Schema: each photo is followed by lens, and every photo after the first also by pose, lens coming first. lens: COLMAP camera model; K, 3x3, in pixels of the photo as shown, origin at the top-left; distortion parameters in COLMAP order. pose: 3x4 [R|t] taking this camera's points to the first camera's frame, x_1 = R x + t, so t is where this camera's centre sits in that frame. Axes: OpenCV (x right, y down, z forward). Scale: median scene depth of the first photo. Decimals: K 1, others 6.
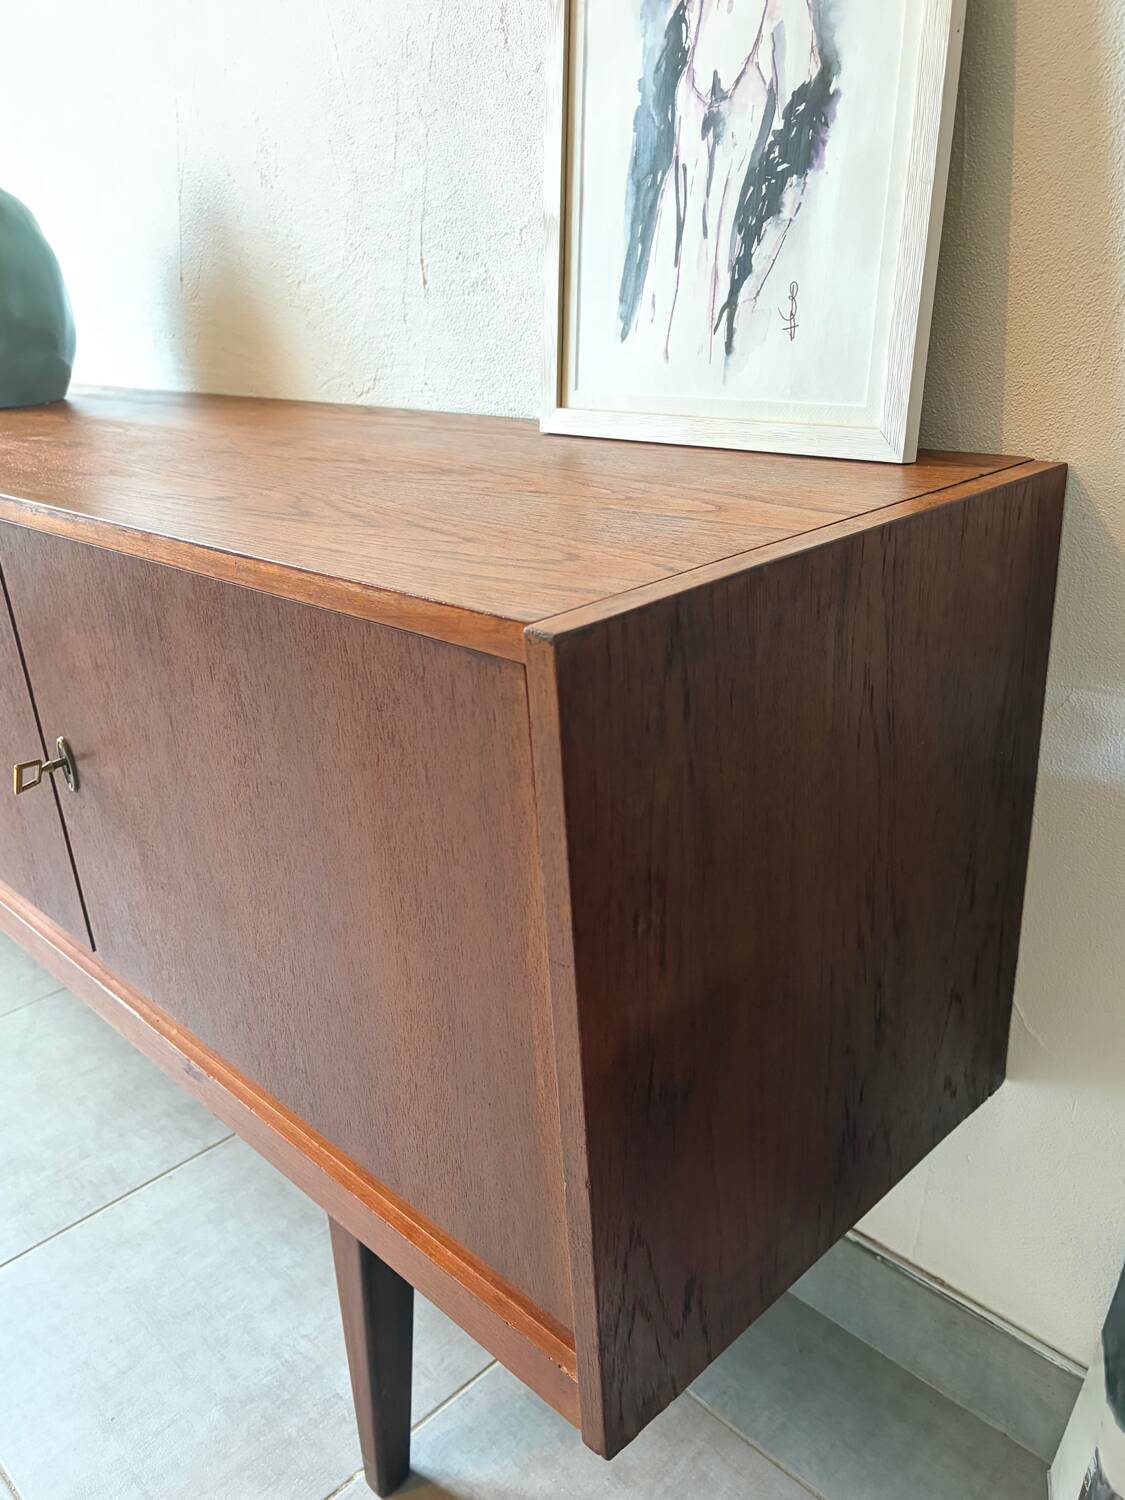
lens RADIAL K [[1229.2, 0, 555.5], [0, 1229.2, 757.1], [0, 0, 1]] dist [0.023920, -0.007457]
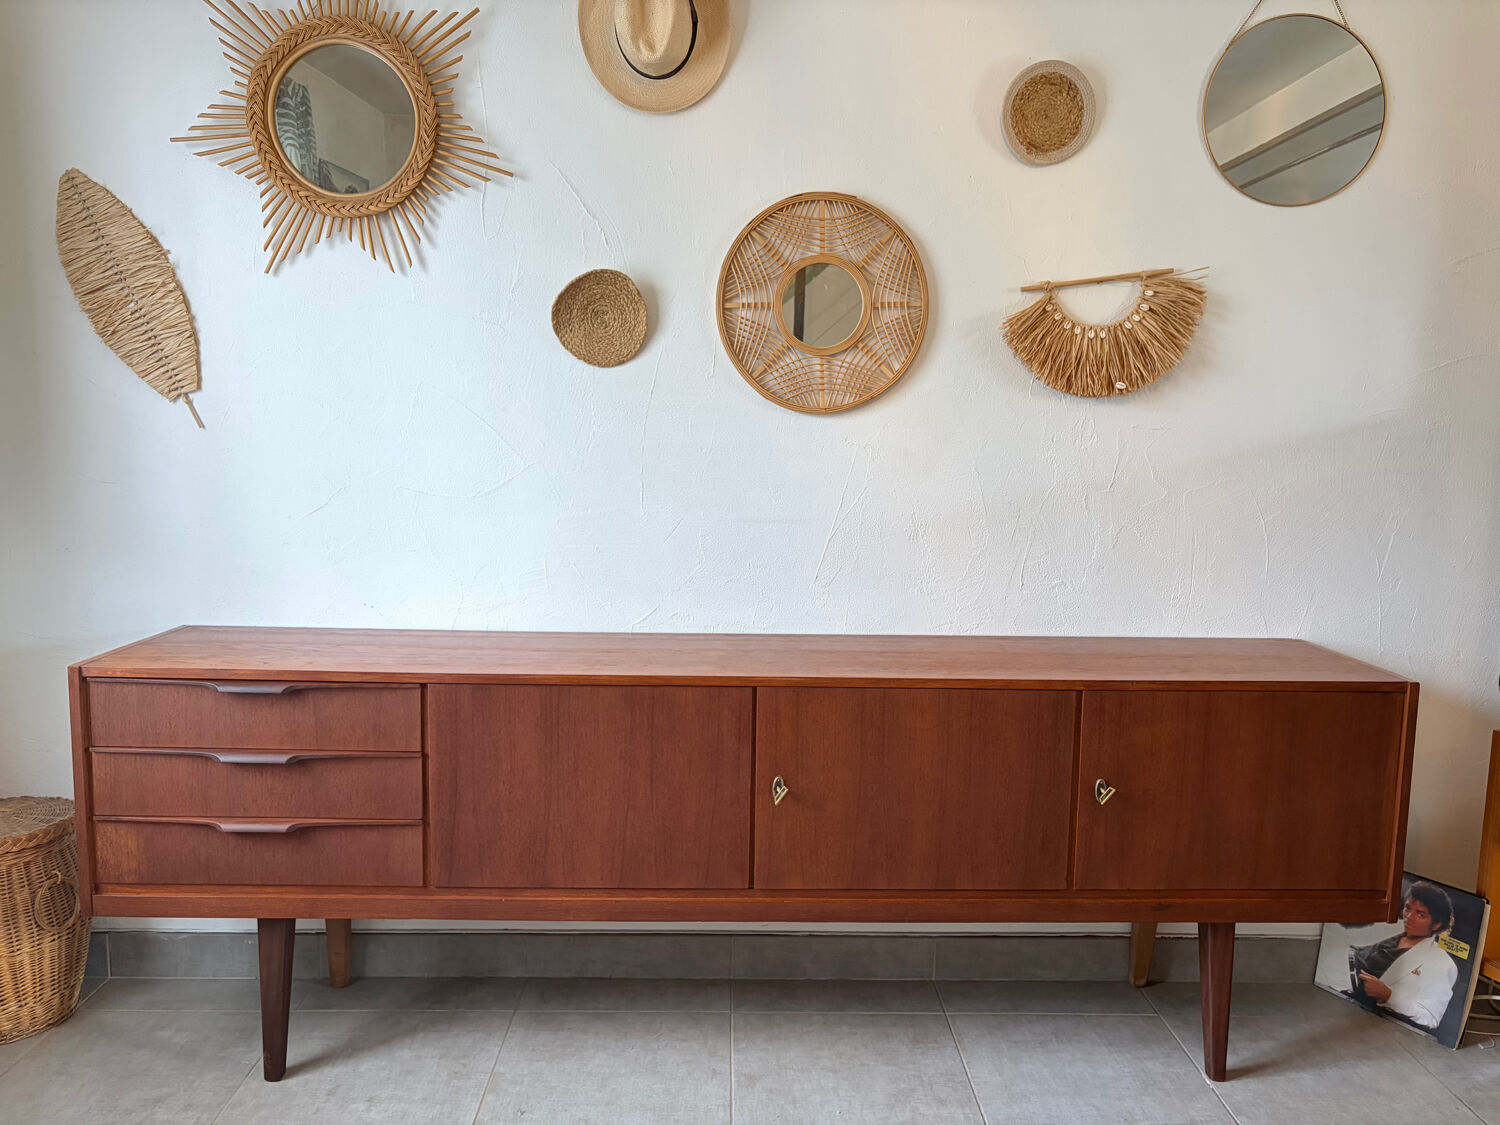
lens RADIAL K [[1141.8, 0, 759.0], [0, 1141.8, 566.6], [0, 0, 1]] dist [0.024503, -0.002303]
pose [[0.671312, -0.024401, 0.740774, -2.845661], [0.238107, 0.953579, -0.184369, -0.178484], [-0.701887, 0.300153, 0.645959, -0.116042]]
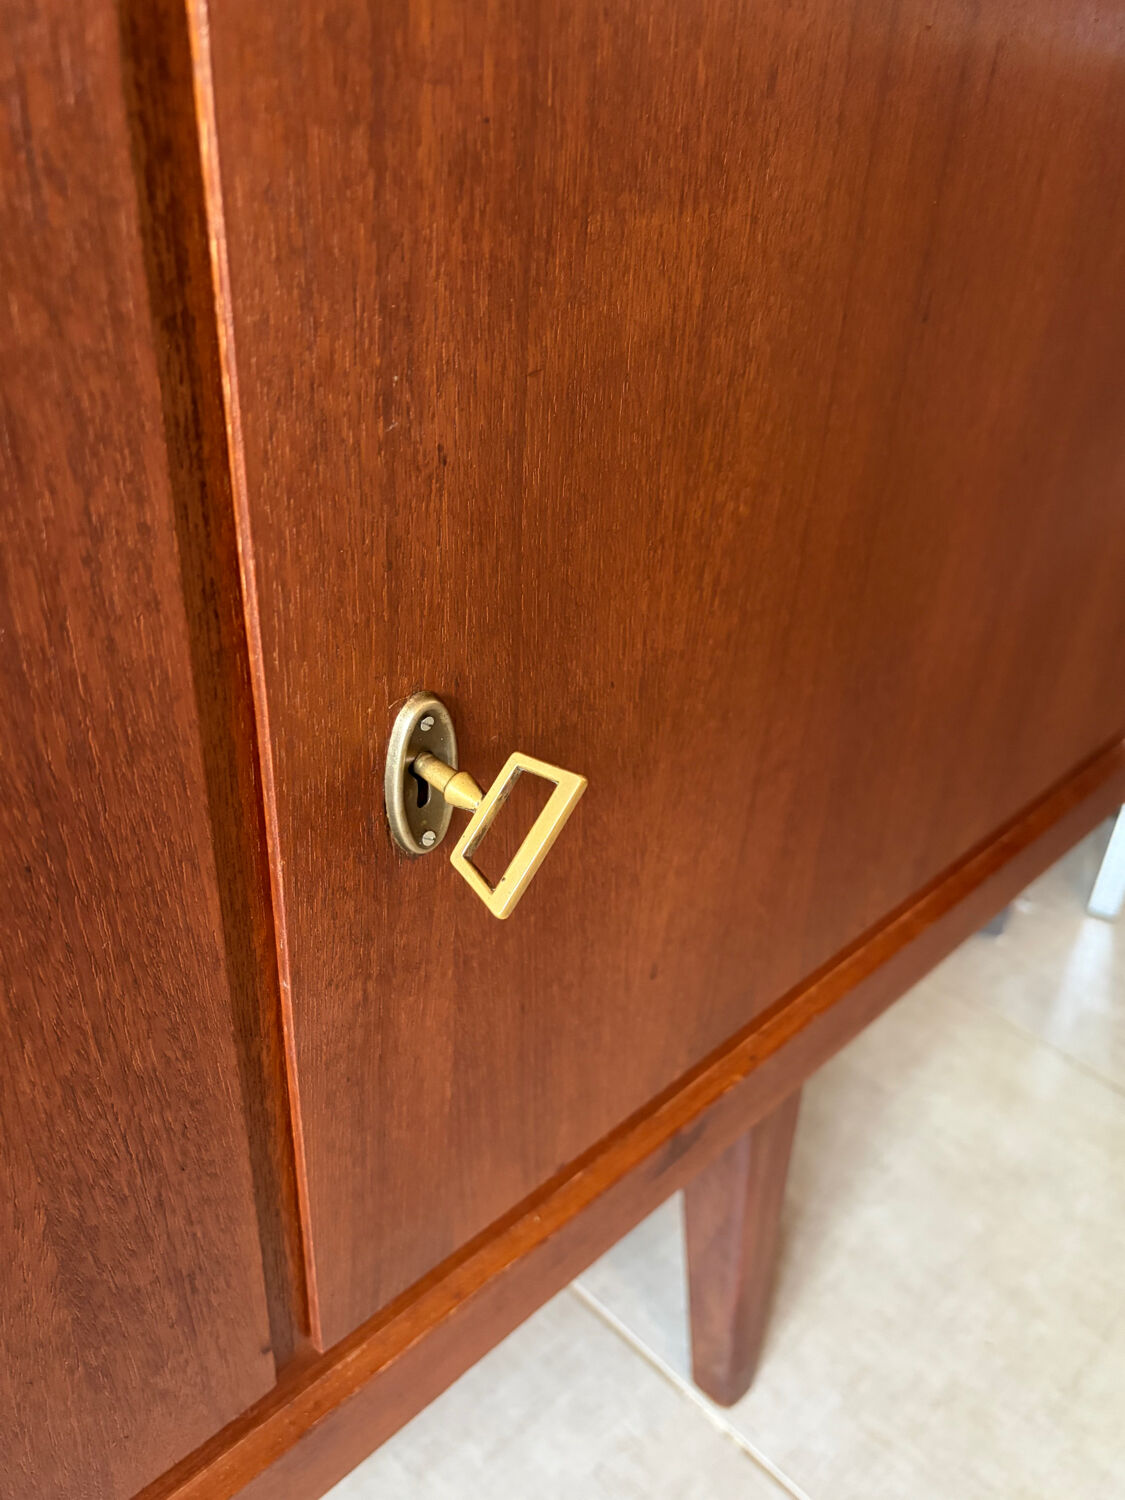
lens RADIAL K [[1236.6, 0, 558.9], [0, 1236.6, 749.8], [0, 0, 1]] dist [0.015314, -0.004058]
pose [[-0.022578, -0.473601, 0.880450, -0.767118], [0.347846, 0.821928, 0.451041, -0.146263], [-0.937280, 0.316444, 0.146183, 1.056830]]
